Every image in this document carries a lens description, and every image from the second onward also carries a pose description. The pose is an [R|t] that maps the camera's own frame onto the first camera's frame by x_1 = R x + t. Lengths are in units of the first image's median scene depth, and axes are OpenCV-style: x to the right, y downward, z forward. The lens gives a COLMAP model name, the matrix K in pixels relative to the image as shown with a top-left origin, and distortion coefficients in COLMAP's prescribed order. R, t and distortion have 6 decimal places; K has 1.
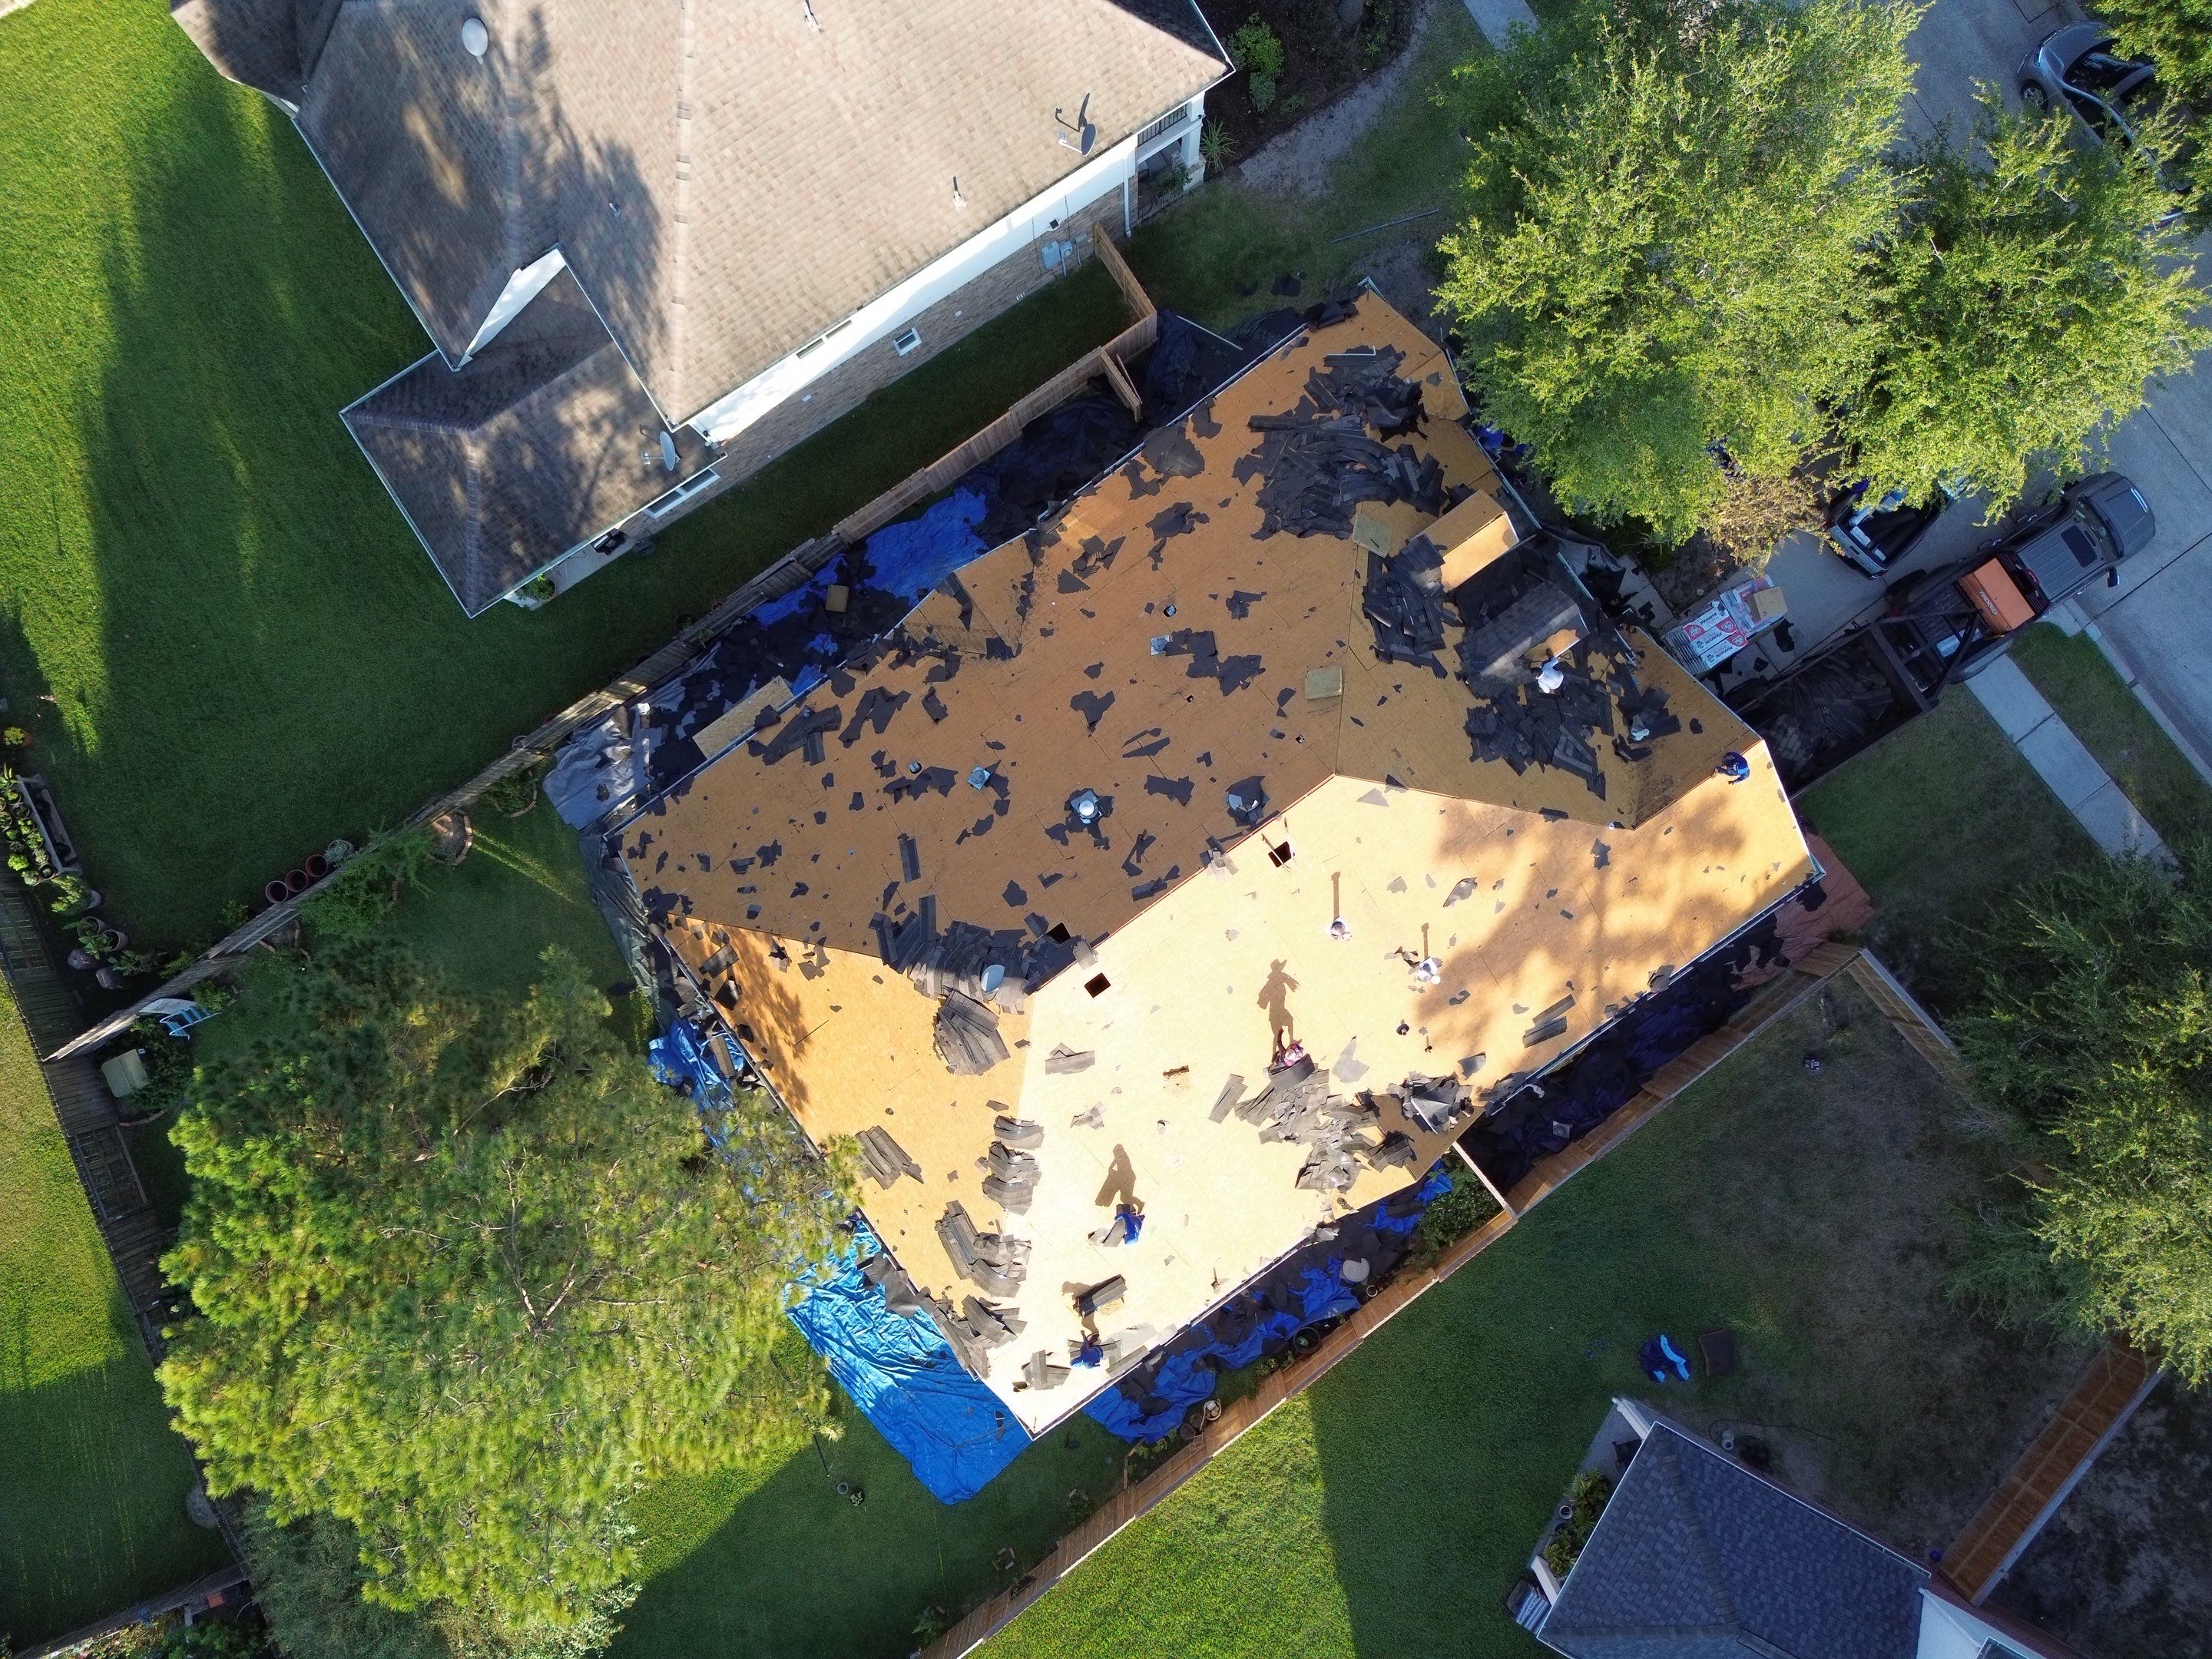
lens RADIAL K [[1551.8, 0, 1104.9], [0, 1551.8, 819.0], [0, 0, 1]] dist [0.076143, -0.069889]
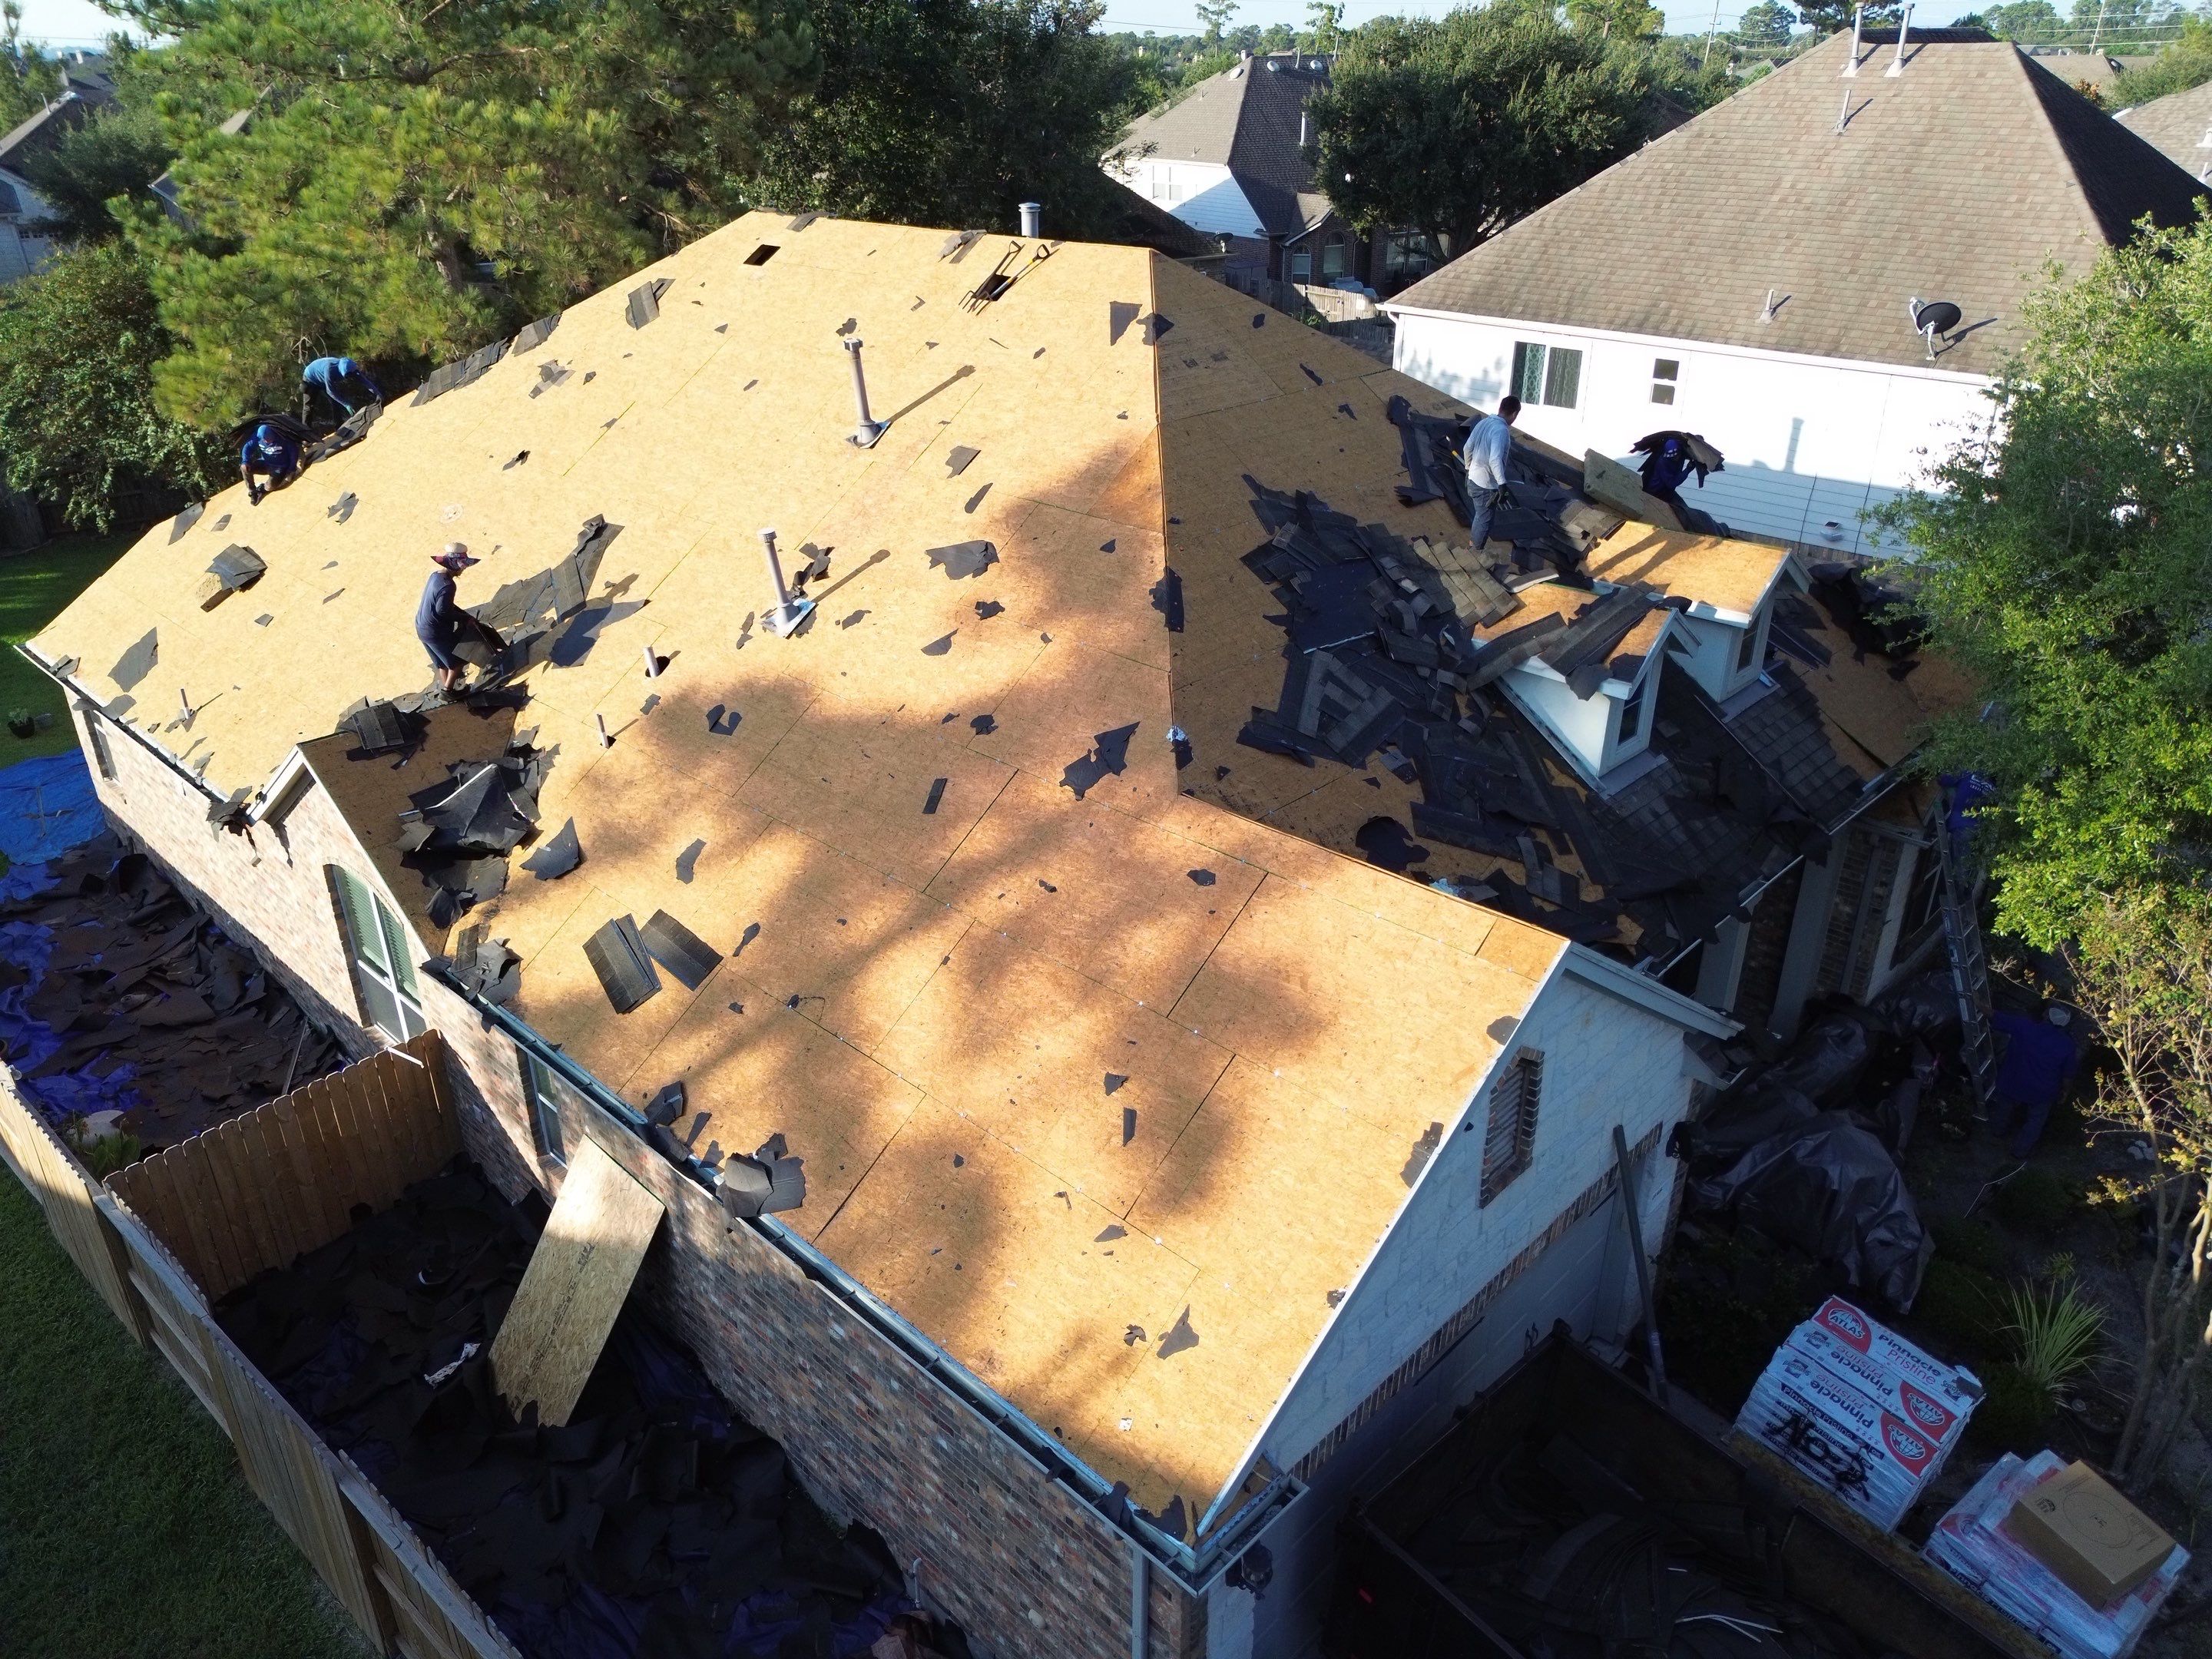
lens RADIAL K [[1551.8, 0, 1099.8], [0, 1551.8, 807.9], [0, 0, 1]] dist [0.076143, -0.069889]
pose [[0.166416, 0.452309, -0.876198, 0.585516], [-0.986013, 0.084637, -0.143582, 0.069154], [0.009215, 0.887836, 0.460067, 0.743275]]
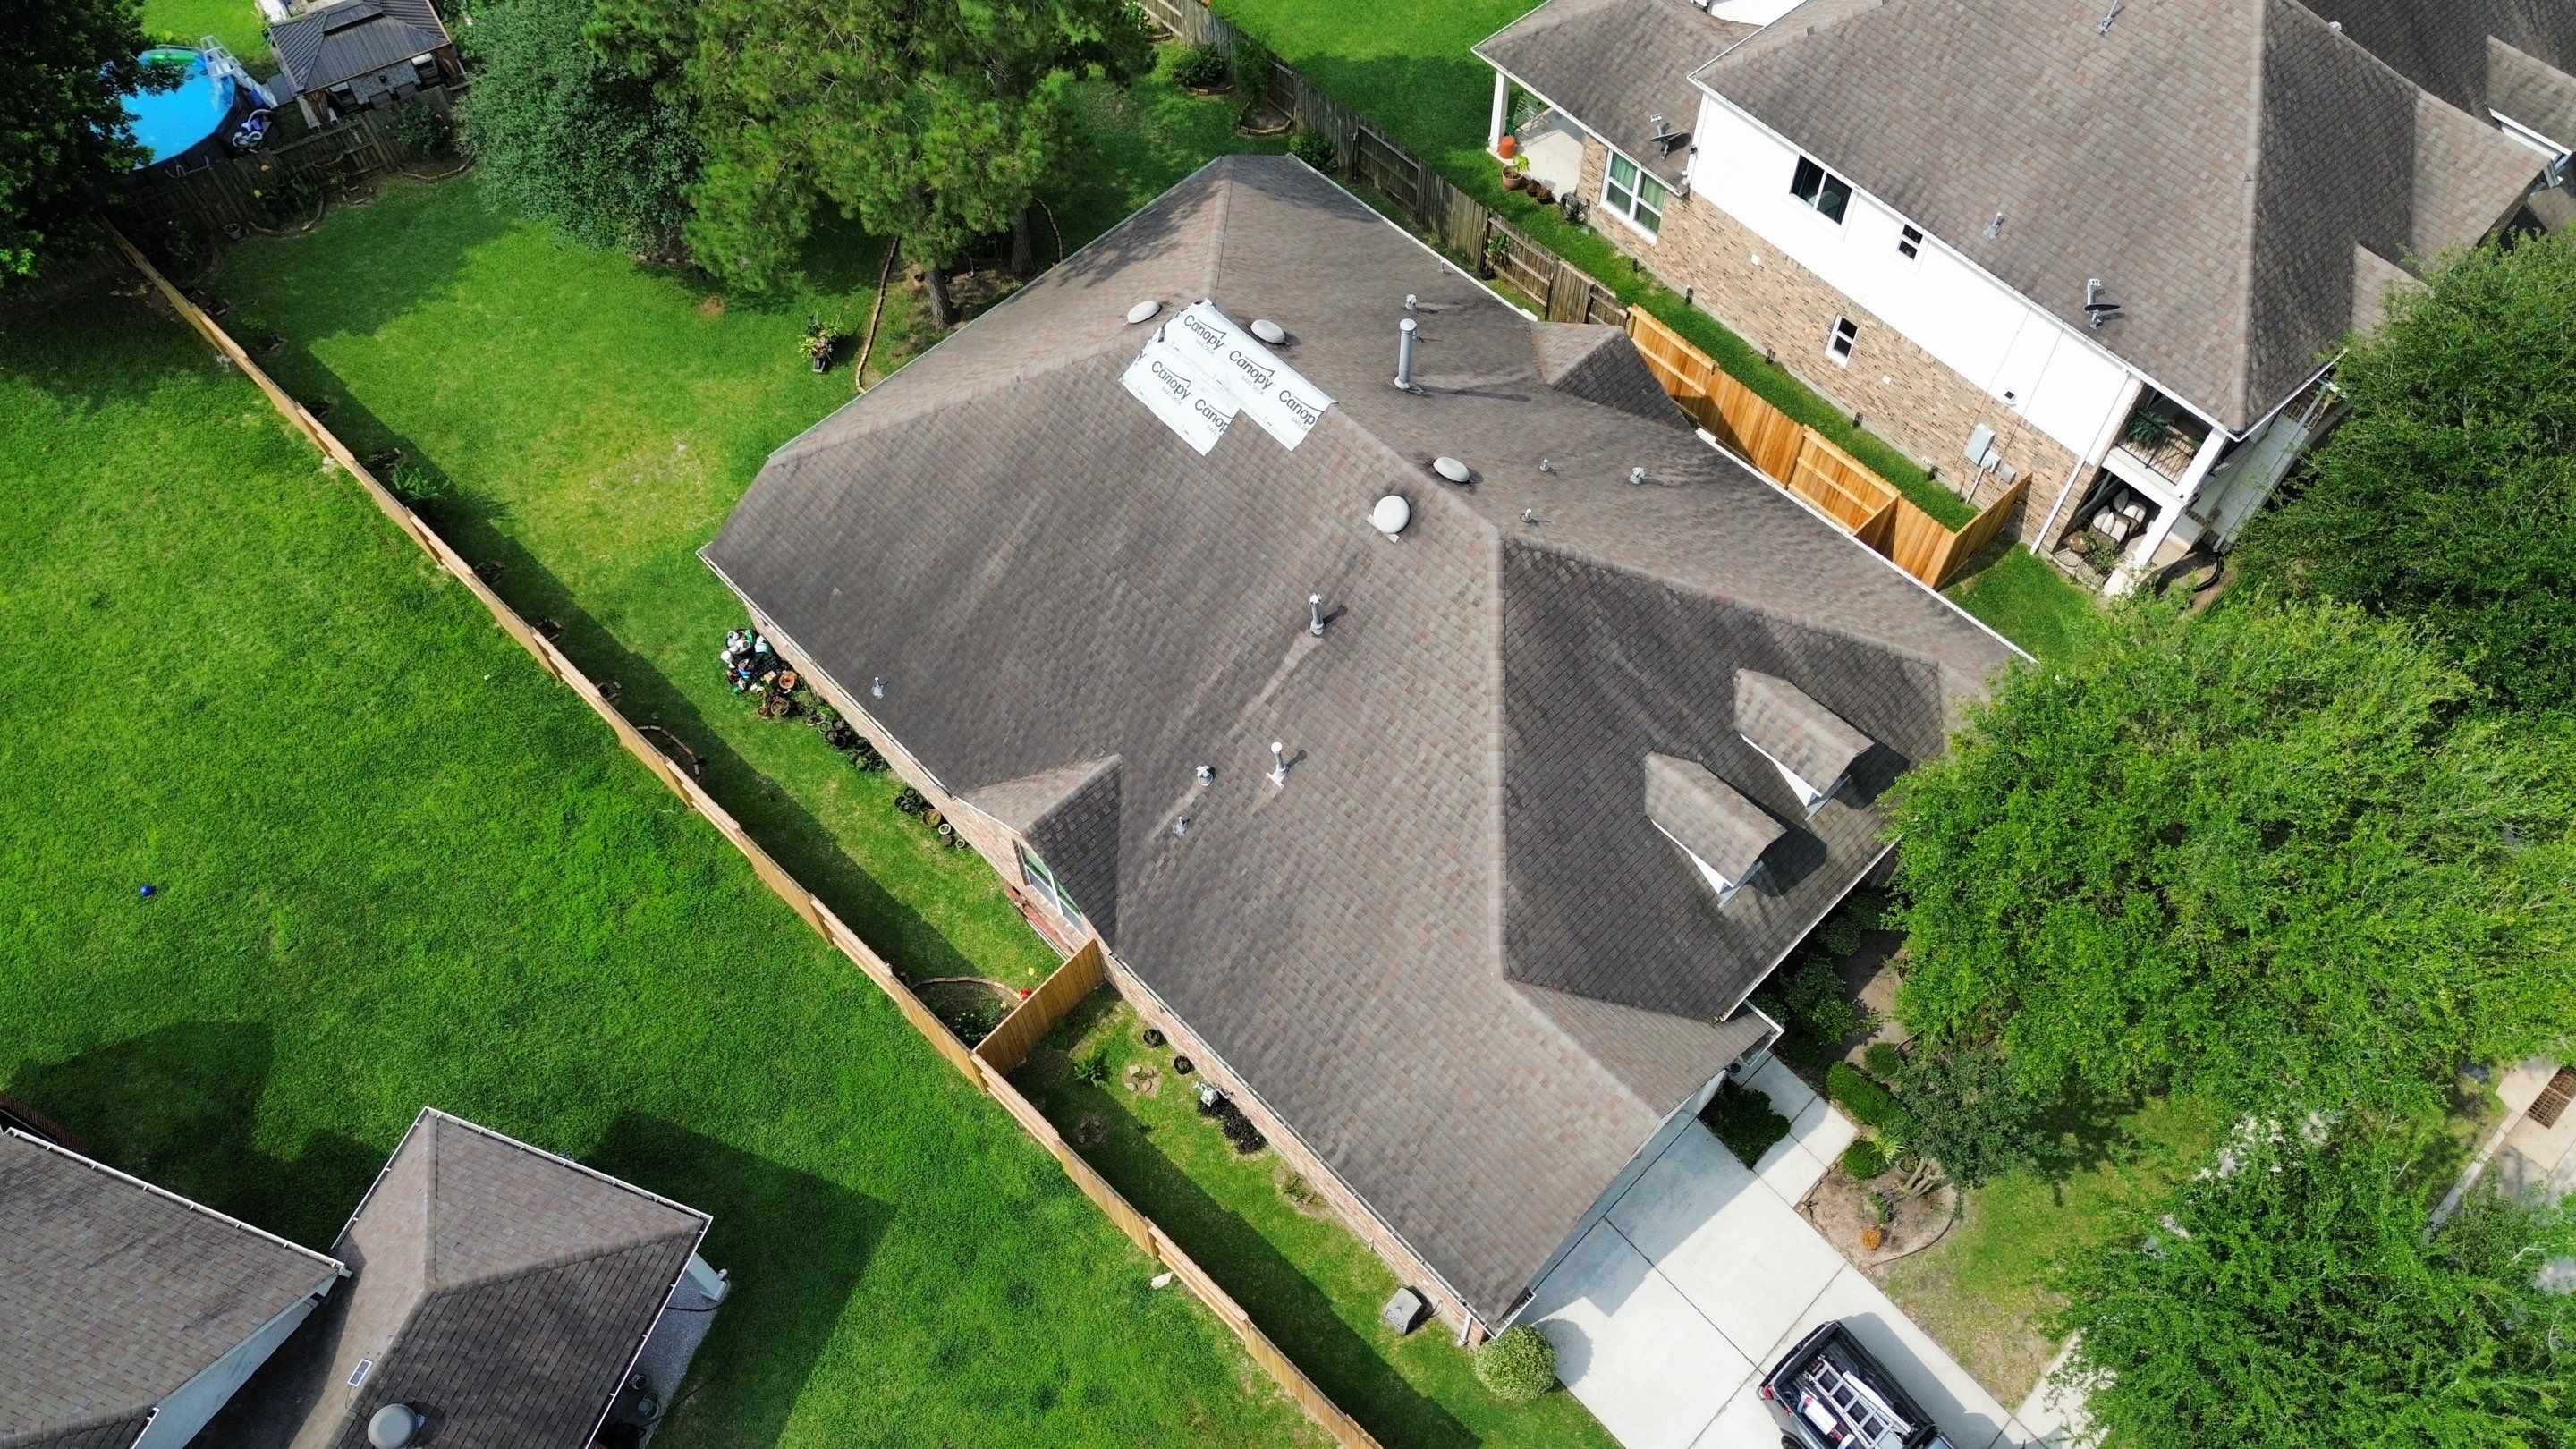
lens RADIAL K [[1841.6, 0, 1274.6], [0, 1841.6, 724.2], [0, 0, 1]] dist [0.076423, -0.077454]
pose [[0.144144, 0.848589, -0.509037, 0.609166], [-0.989366, 0.133676, -0.057314, 0.137807], [0.019410, 0.511886, 0.858834, 0.131401]]
